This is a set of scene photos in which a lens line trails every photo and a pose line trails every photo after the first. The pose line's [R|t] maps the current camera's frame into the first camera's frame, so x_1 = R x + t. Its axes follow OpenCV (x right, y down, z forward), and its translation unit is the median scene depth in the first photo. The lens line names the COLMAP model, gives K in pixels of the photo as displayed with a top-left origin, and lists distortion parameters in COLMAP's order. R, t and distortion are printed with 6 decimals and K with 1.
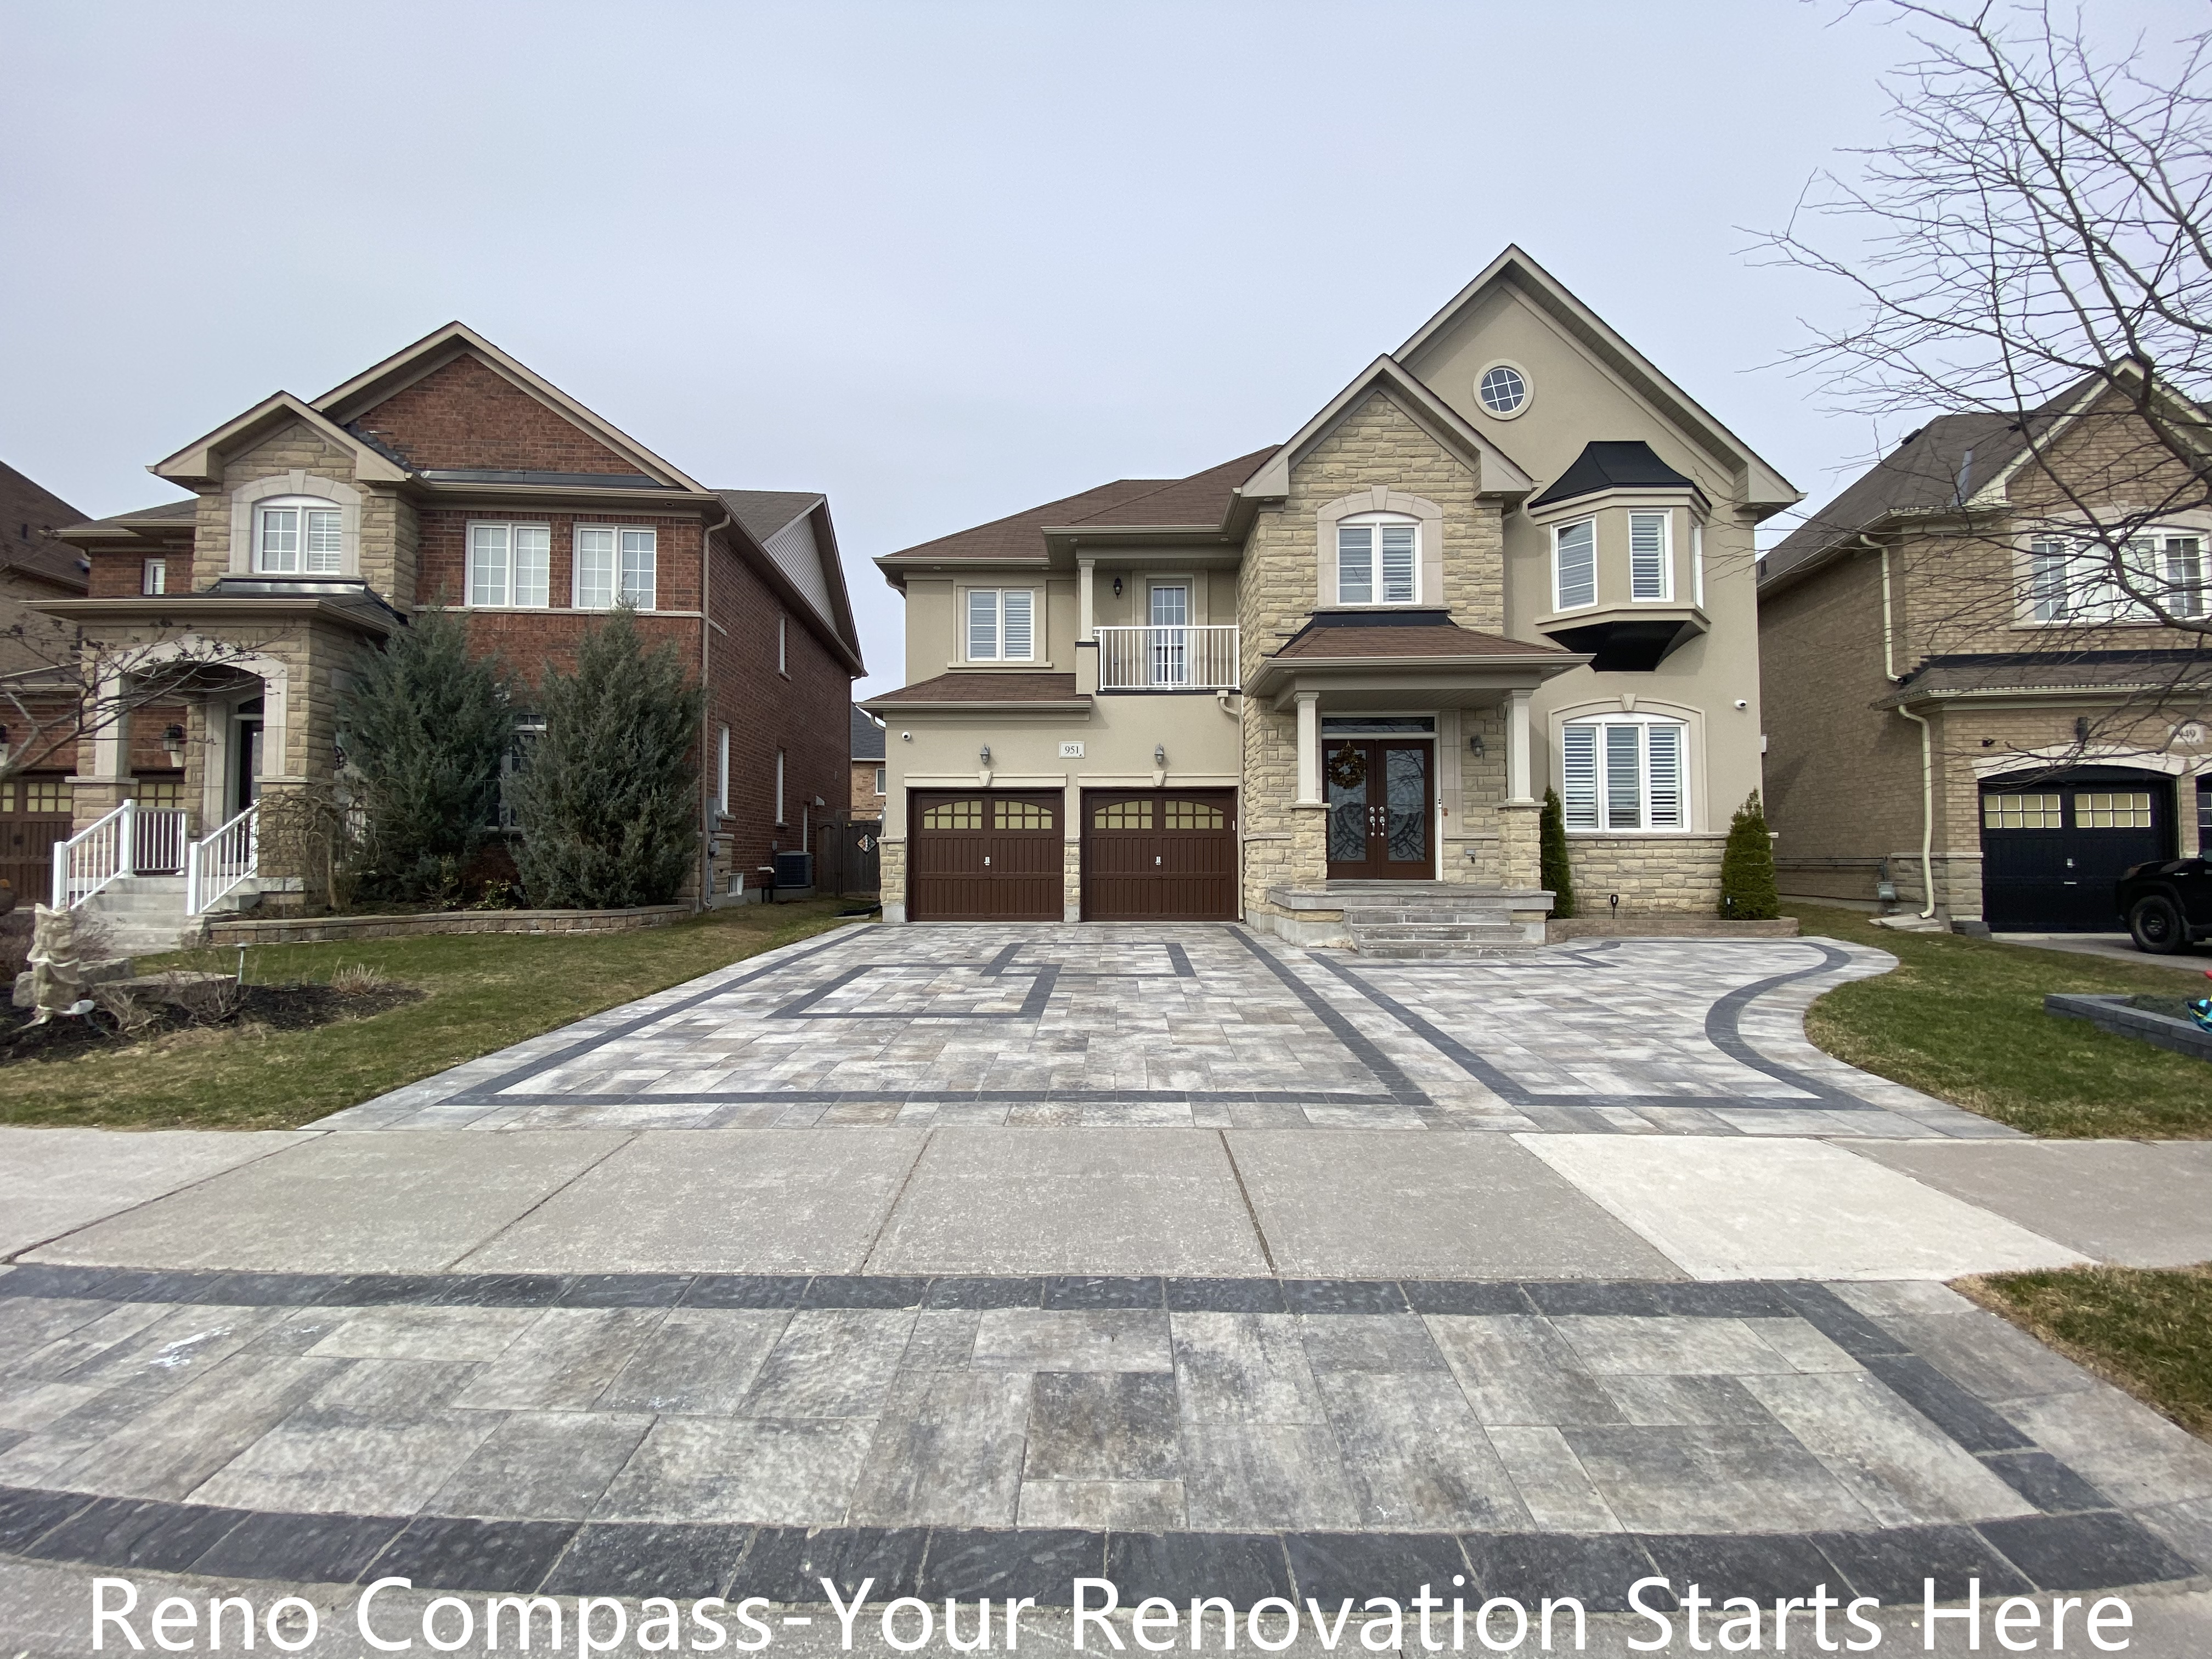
lens RADIAL K [[895.1, 0, 1104.0], [0, 895.1, 826.4], [0, 0, 1]] dist [0.020506, -0.022078]
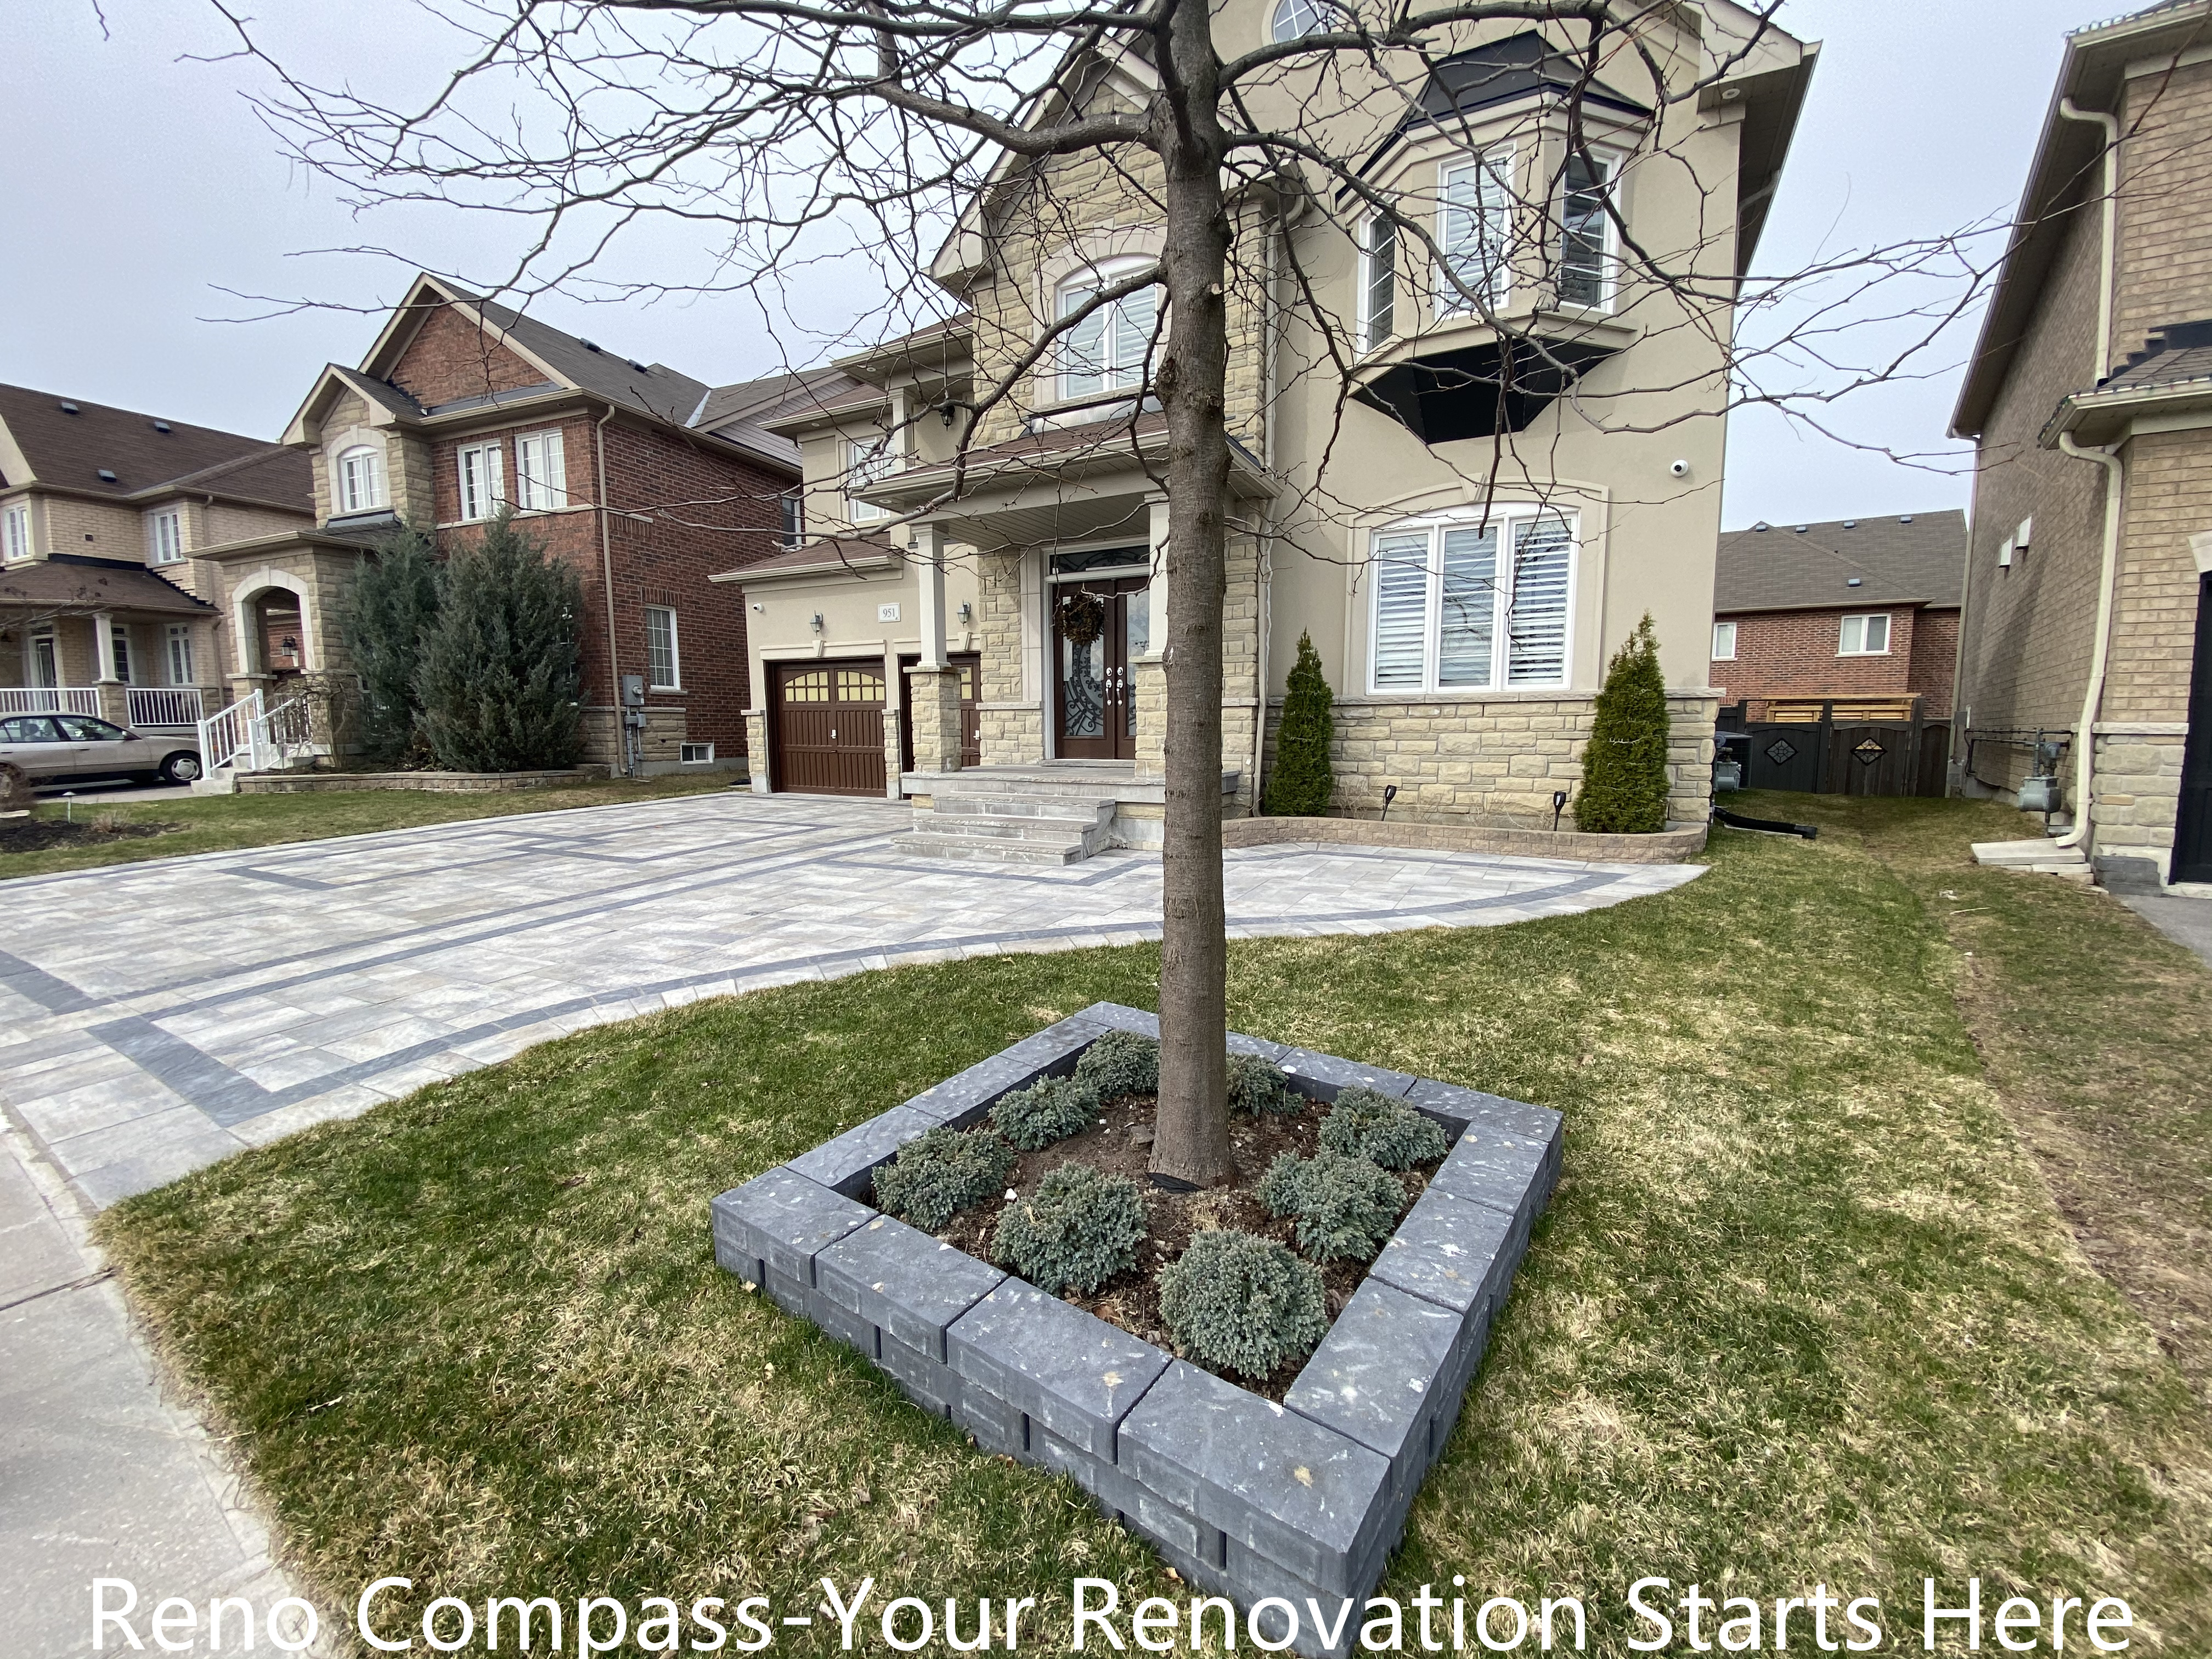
lens RADIAL K [[891.3, 0, 1104.3], [0, 891.3, 827.8], [0, 0, 1]] dist [0.021260, -0.020434]
pose [[0.889496, 0.050613, -0.454130, 0.663980], [0.016507, 0.989639, 0.142628, 0.007056], [0.456644, -0.134364, 0.879445, 0.287671]]
